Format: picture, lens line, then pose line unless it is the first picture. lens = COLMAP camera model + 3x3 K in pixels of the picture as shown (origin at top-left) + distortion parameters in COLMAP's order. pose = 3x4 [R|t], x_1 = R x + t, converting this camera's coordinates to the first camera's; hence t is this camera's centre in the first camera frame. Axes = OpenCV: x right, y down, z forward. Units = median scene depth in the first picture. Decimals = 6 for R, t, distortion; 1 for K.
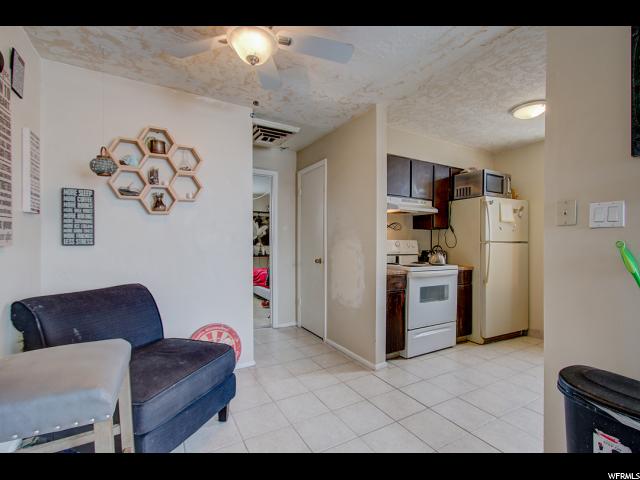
lens RADIAL K [[302.8, 0, 322.5], [0, 302.8, 242.9], [0, 0, 1]] dist [0.018217, 0.000286]
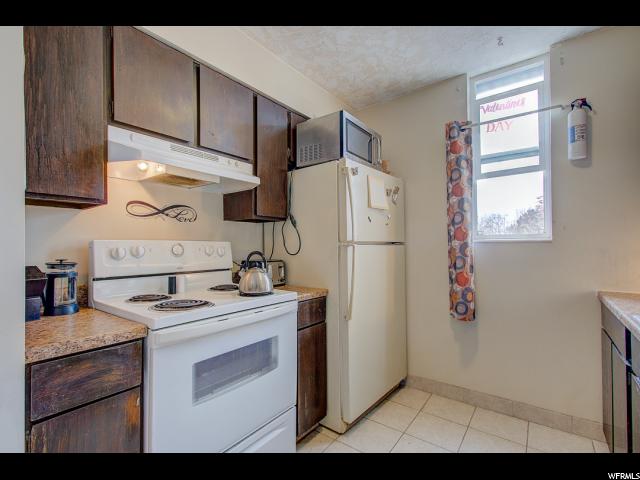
lens RADIAL K [[298.0, 0, 319.0], [0, 298.0, 242.5], [0, 0, 1]] dist [-0.002090, -0.000018]
pose [[0.925672, -0.008856, 0.378225, 0.282409], [0.014580, 0.999818, -0.012271, 0.001426], [-0.378047, 0.016873, 0.925633, 0.515782]]
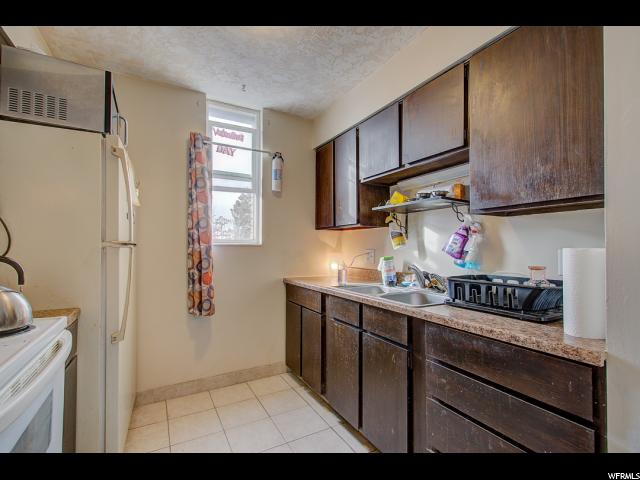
lens RADIAL K [[298.0, 0, 319.0], [0, 298.0, 242.5], [0, 0, 1]] dist [-0.002090, -0.000018]
pose [[0.011151, 0.011119, 0.999876, 0.122061], [0.003731, 0.999931, -0.011161, 0.000358], [-0.999931, 0.003855, 0.011108, 0.695185]]
